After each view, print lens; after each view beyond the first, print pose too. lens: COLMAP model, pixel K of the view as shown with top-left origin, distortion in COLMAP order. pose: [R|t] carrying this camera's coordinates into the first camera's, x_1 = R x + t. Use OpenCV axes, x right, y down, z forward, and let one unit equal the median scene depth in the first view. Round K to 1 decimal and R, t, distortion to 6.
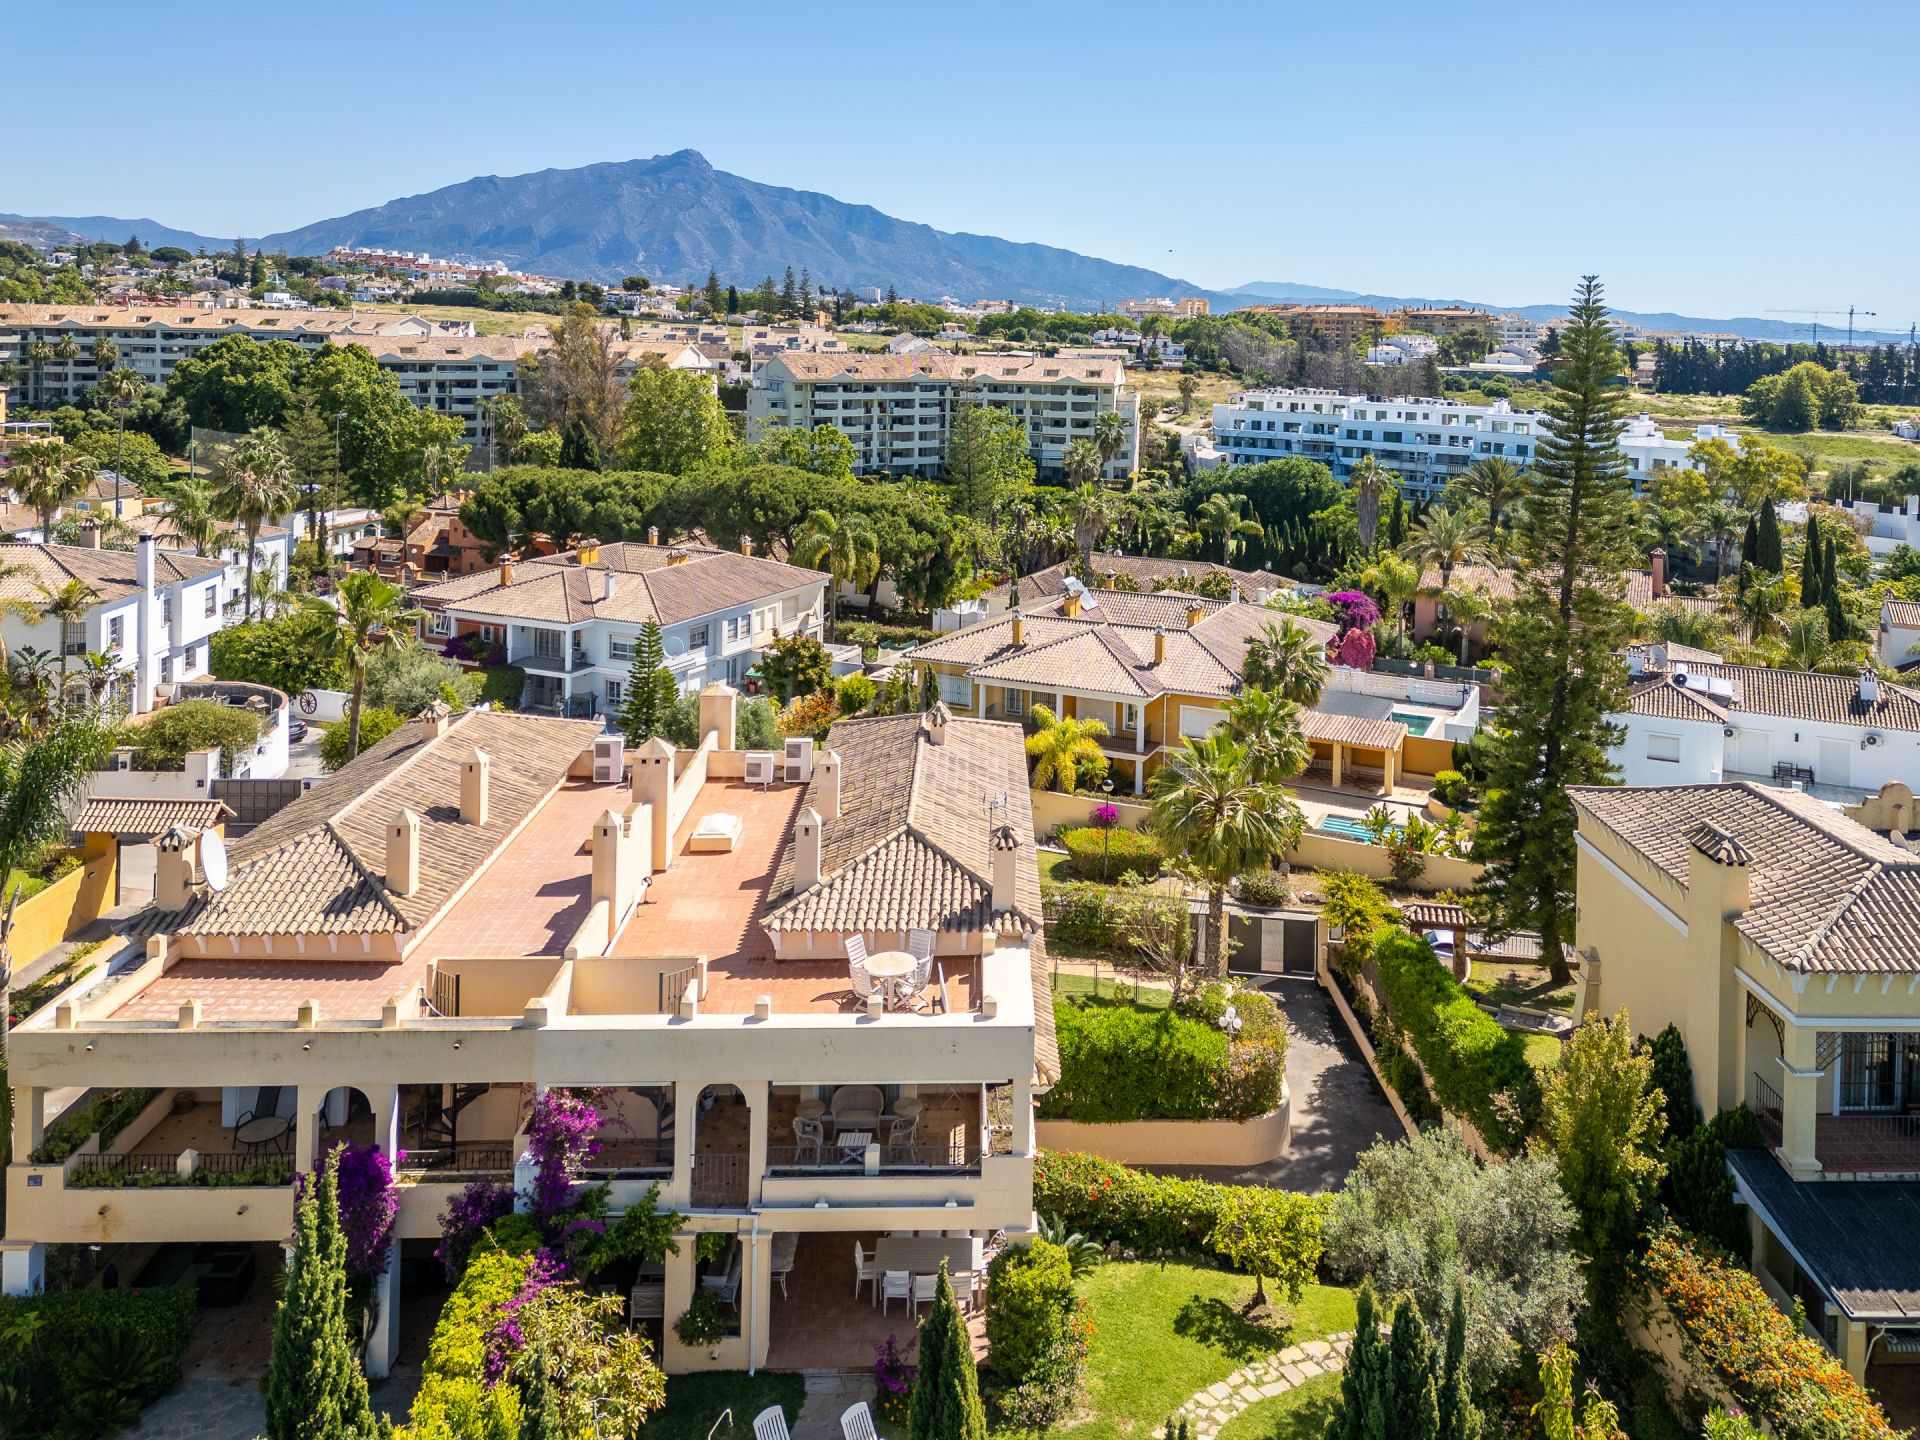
lens RADIAL K [[1396.1, 0, 1062.6], [0, 1396.1, 342.2], [0, 0, 1]] dist [0.001273, 0.005383]
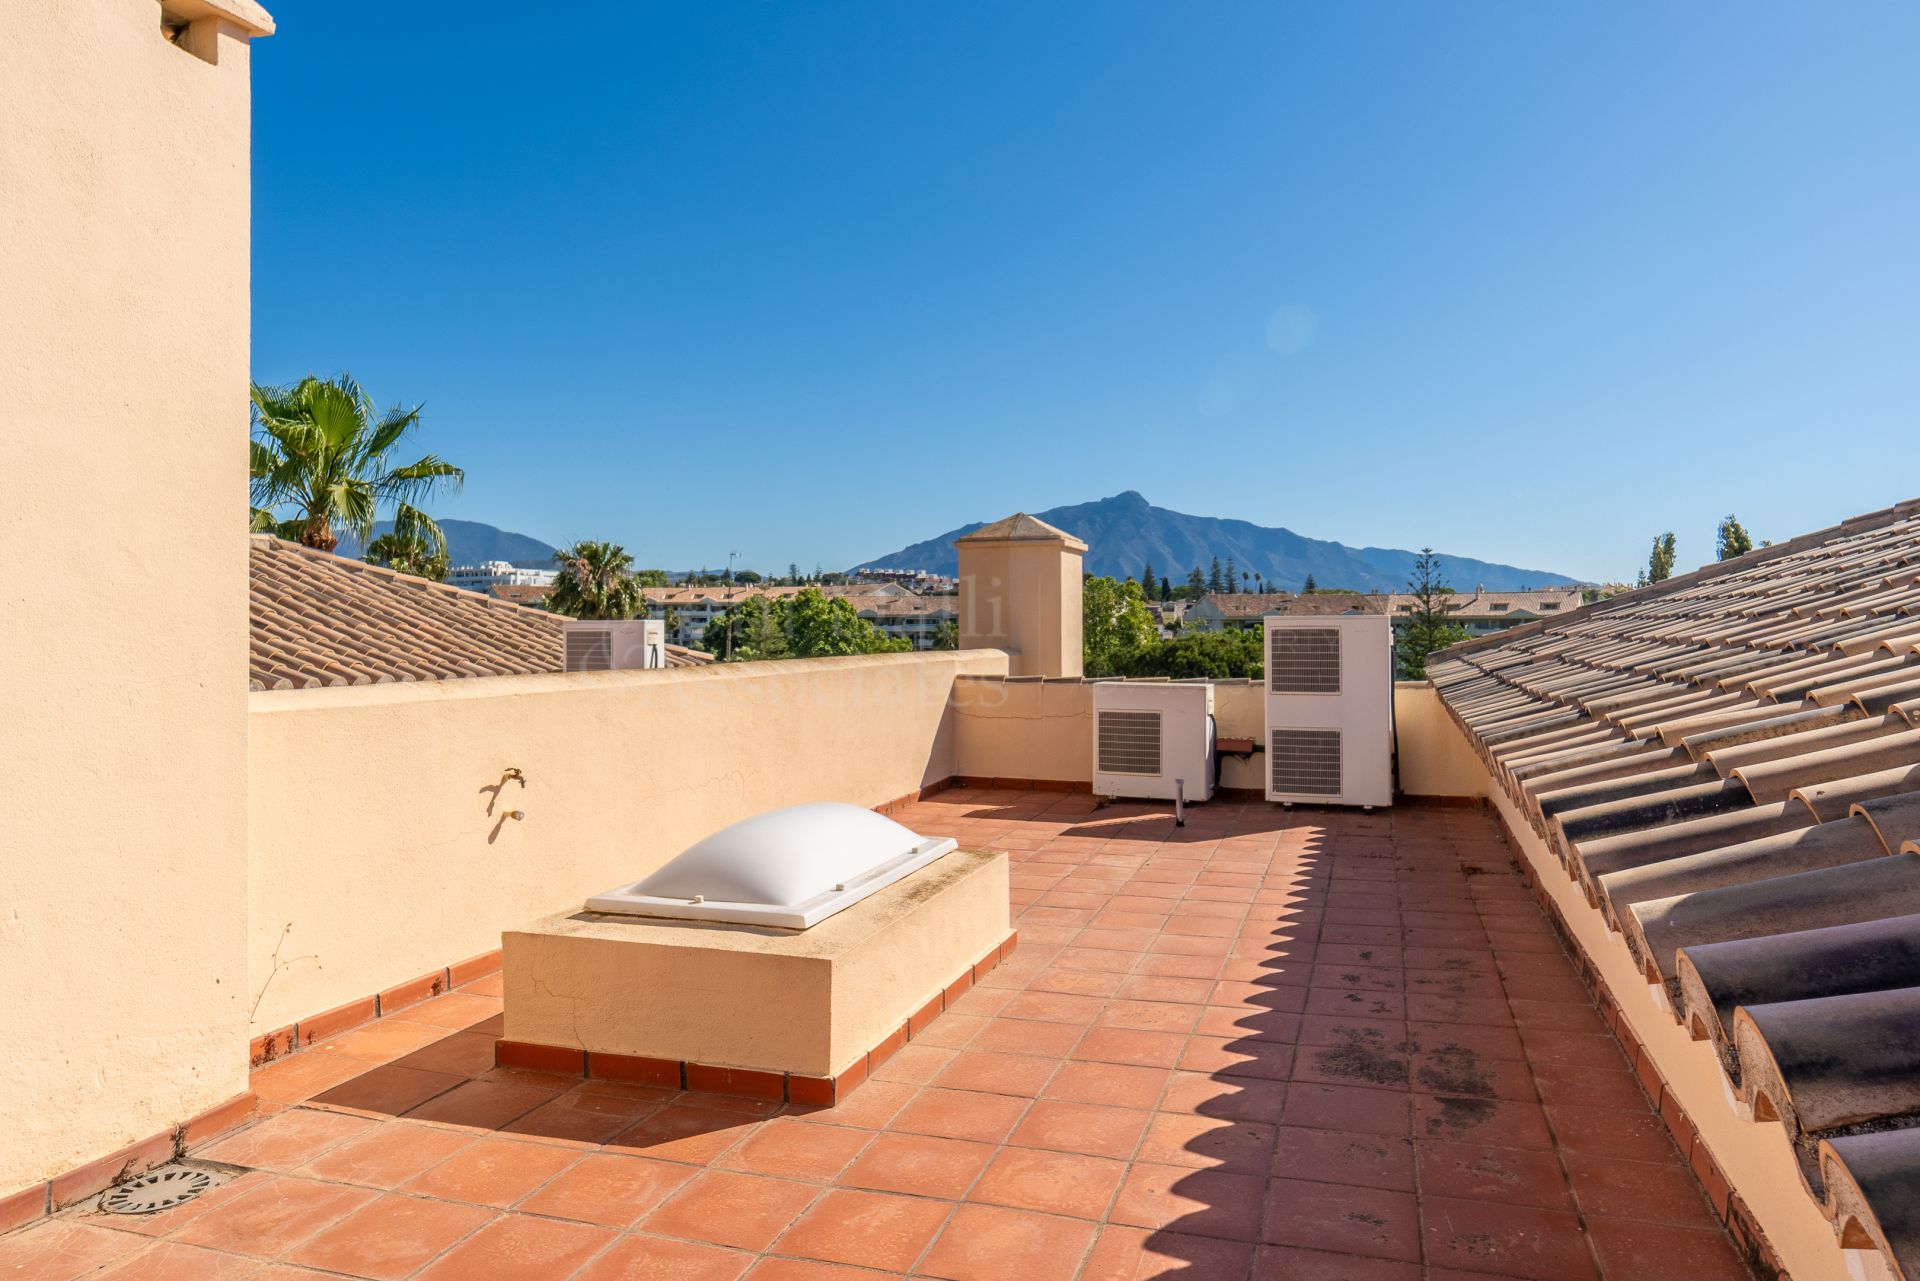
lens RADIAL K [[1164.0, 0, 990.1], [0, 1164.0, 646.1], [0, 0, 1]] dist [0.002936, 0.000648]
pose [[0.926421, -0.024100, -0.375716, -0.032979], [0.019317, 0.999677, -0.016493, 0.057937], [0.375992, 0.008021, 0.926588, 0.158878]]
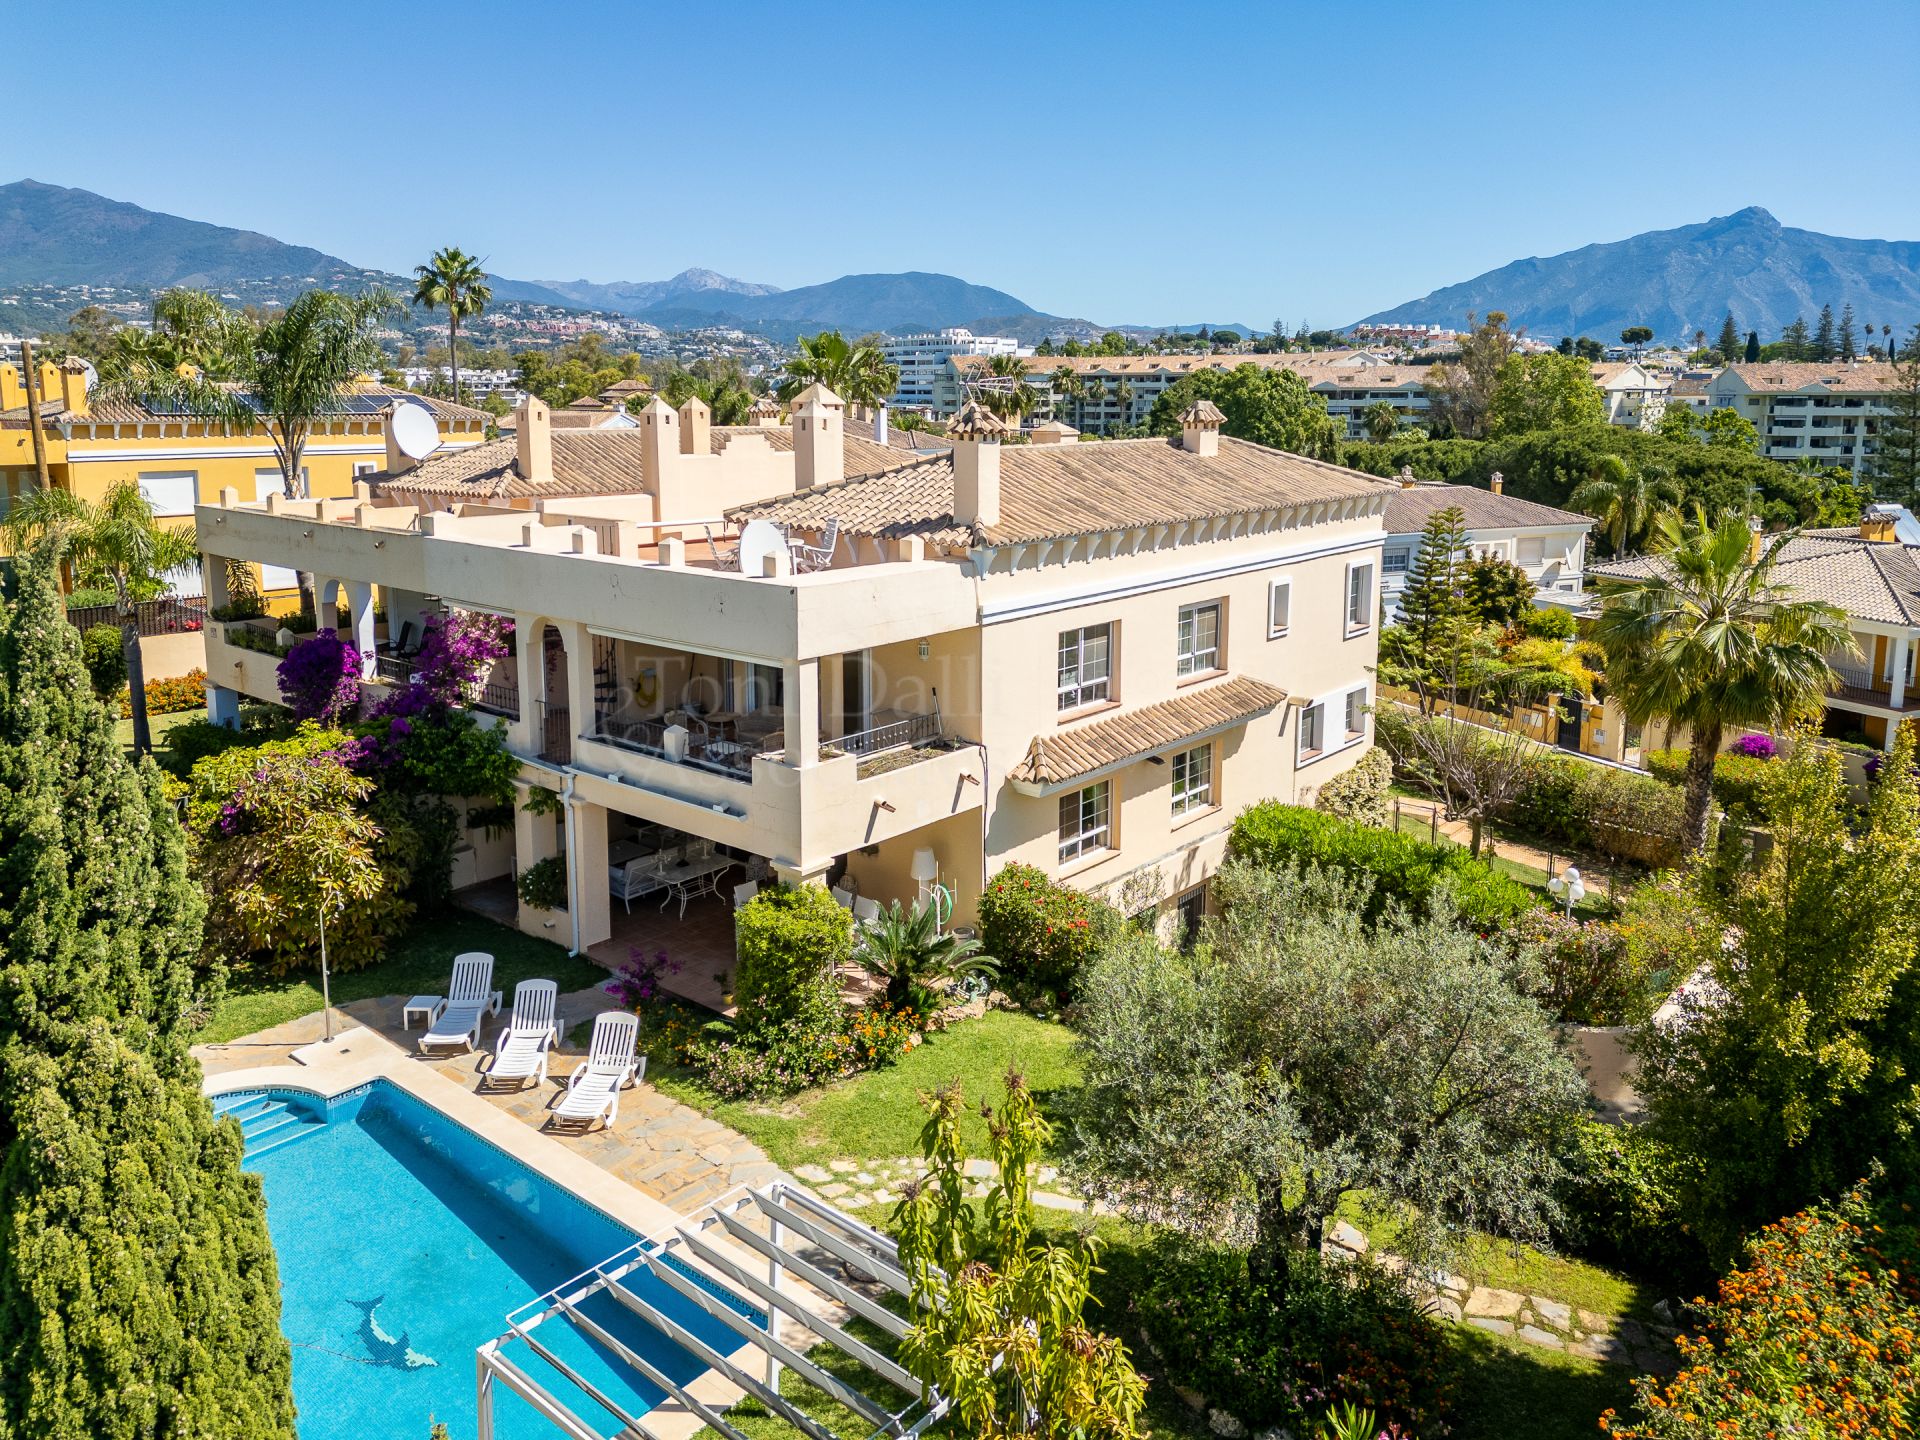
lens RADIAL K [[1396.1, 0, 993.9], [0, 1396.1, 567.8], [0, 0, 1]] dist [0.001273, 0.005383]
pose [[0.721206, 0.056747, -0.690392, 0.066510], [0.006576, 0.996033, 0.088738, 0.053883], [0.692689, -0.068538, 0.717972, 0.073558]]
